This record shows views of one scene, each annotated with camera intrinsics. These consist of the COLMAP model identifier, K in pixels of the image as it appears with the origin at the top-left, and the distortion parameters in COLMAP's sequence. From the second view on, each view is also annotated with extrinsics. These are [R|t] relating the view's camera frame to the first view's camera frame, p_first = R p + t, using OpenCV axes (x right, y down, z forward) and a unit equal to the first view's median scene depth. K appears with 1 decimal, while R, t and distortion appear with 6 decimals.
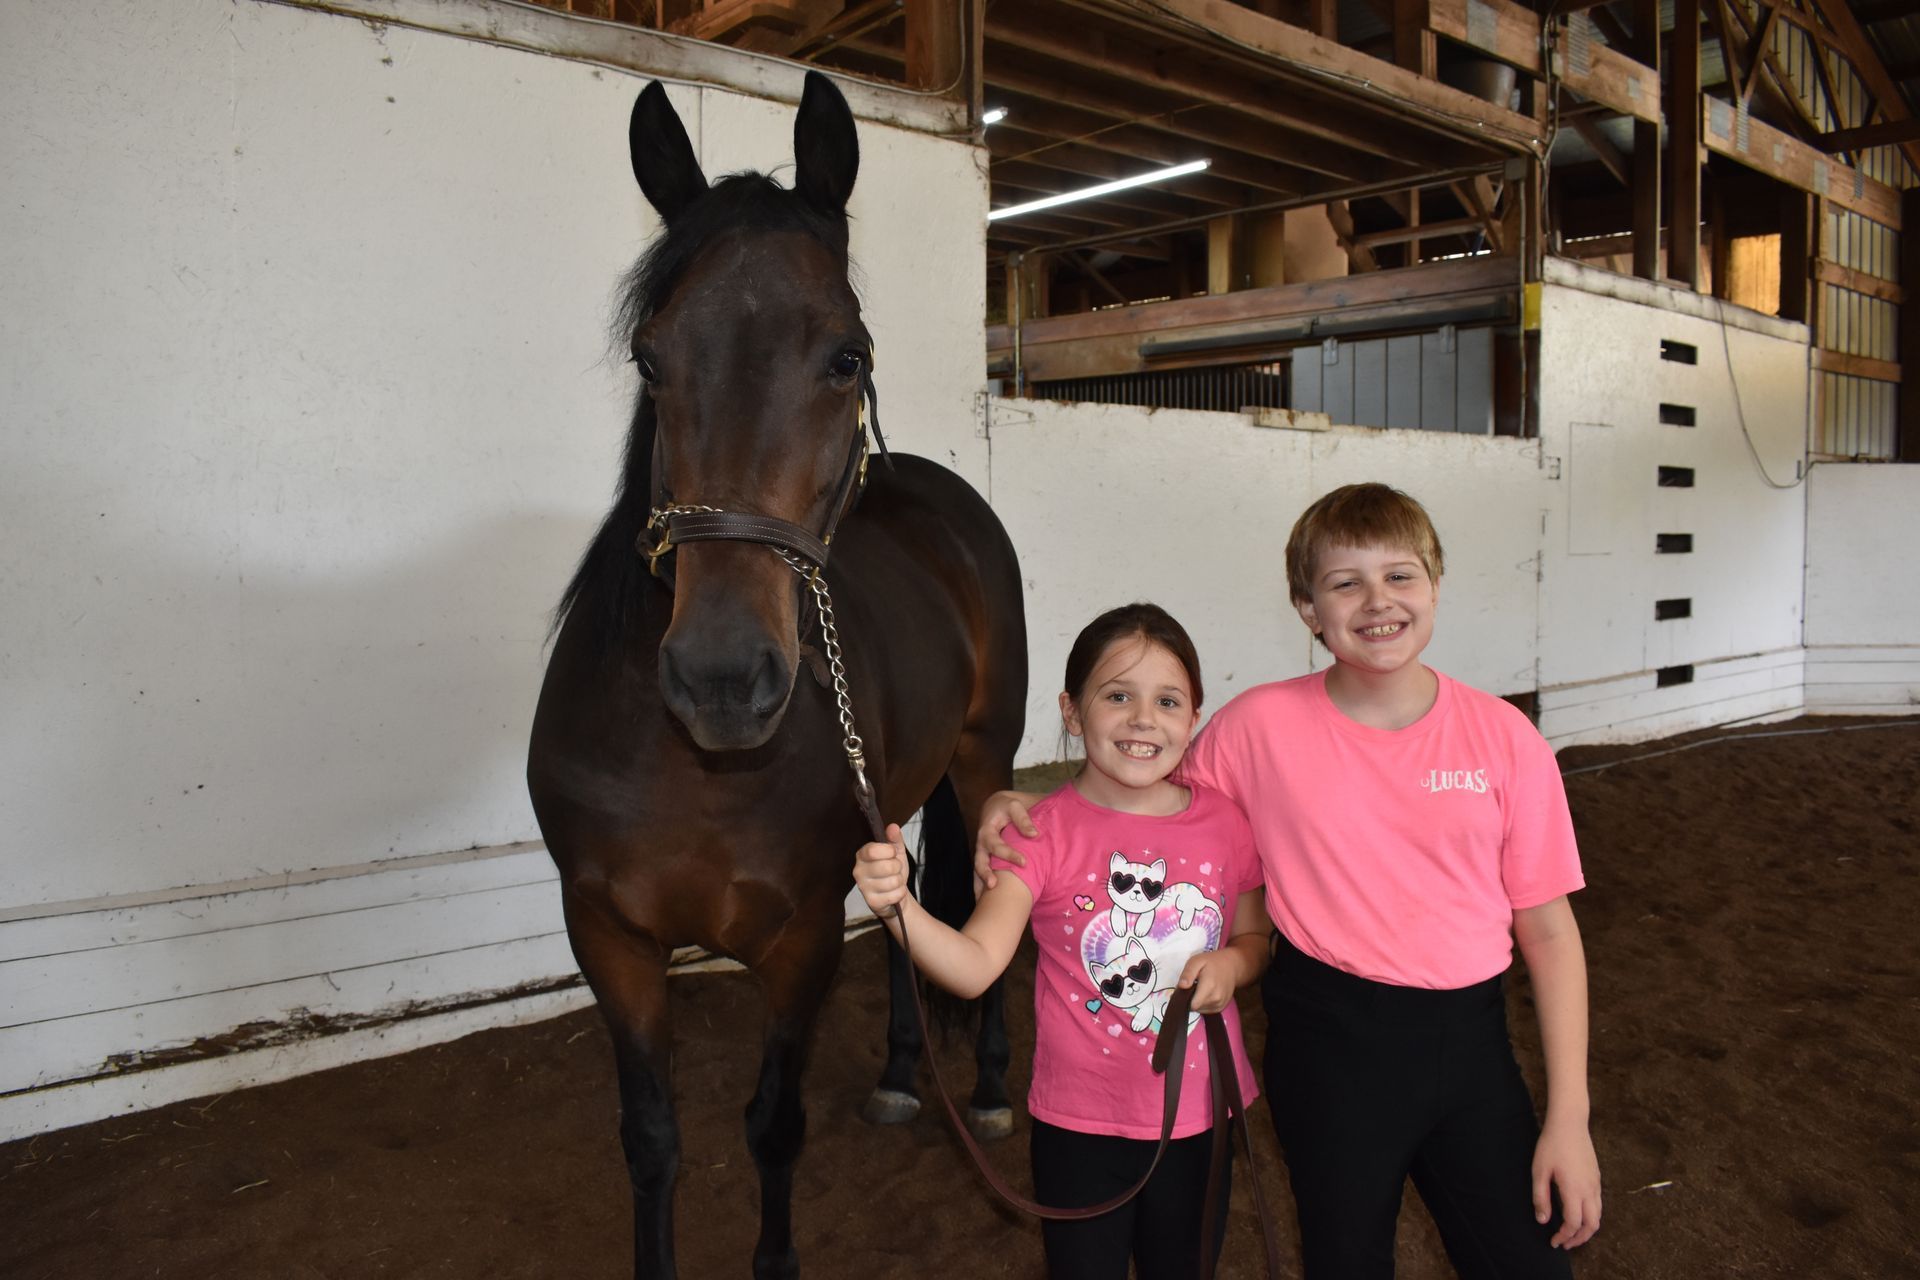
lens RADIAL K [[1475.0, 0, 960.0], [0, 1475.0, 640.0], [0, 0, 1]] dist [-0.092781, 0.009001]
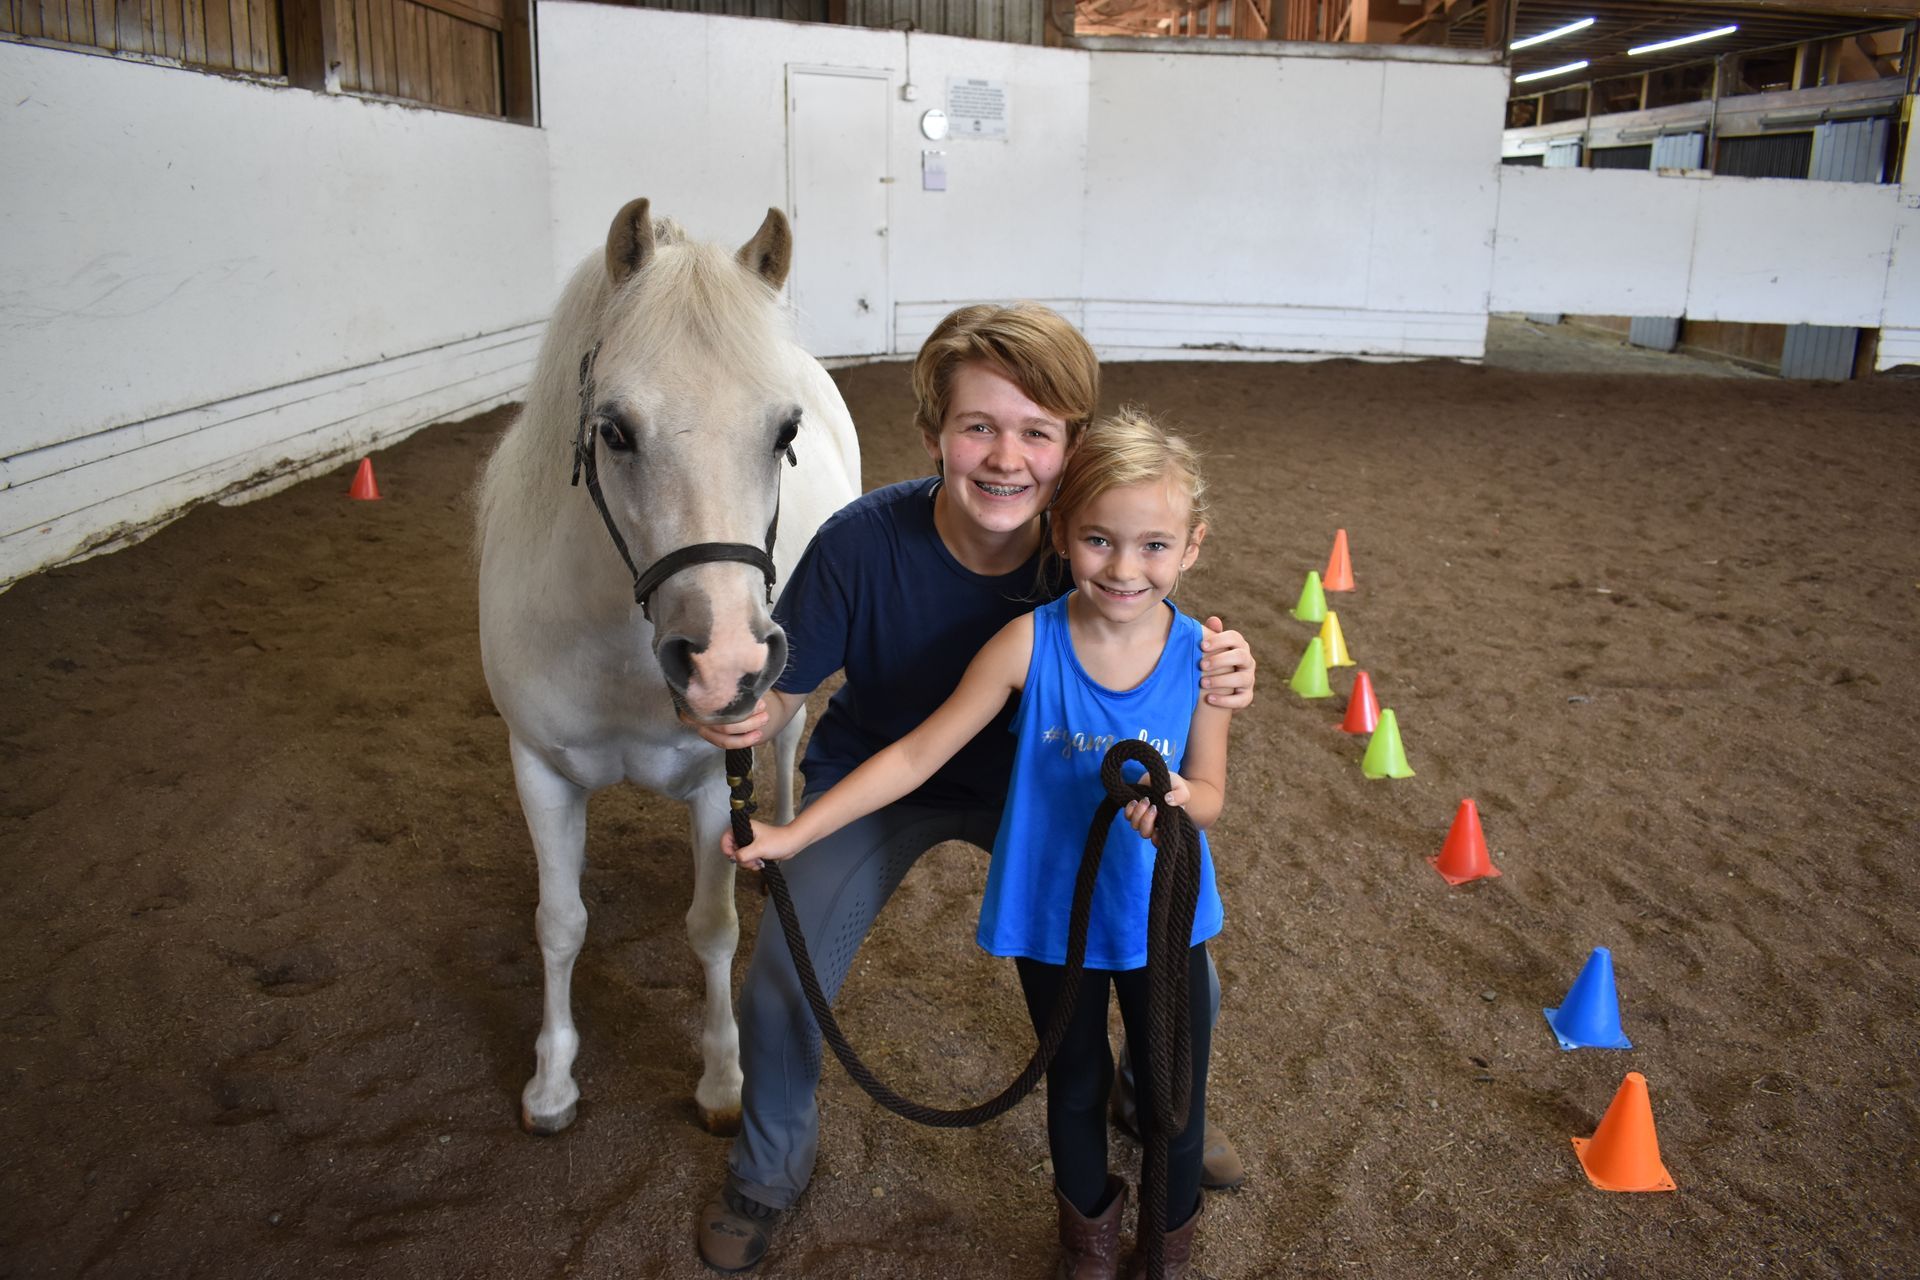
lens RADIAL K [[1475.0, 0, 960.0], [0, 1475.0, 640.0], [0, 0, 1]] dist [-0.092781, 0.009001]
pose [[0.747328, 0.204554, -0.632186, 0.721152], [-0.071554, 0.970677, 0.229491, 0.089326], [0.660591, -0.126270, 0.740051, -1.083347]]
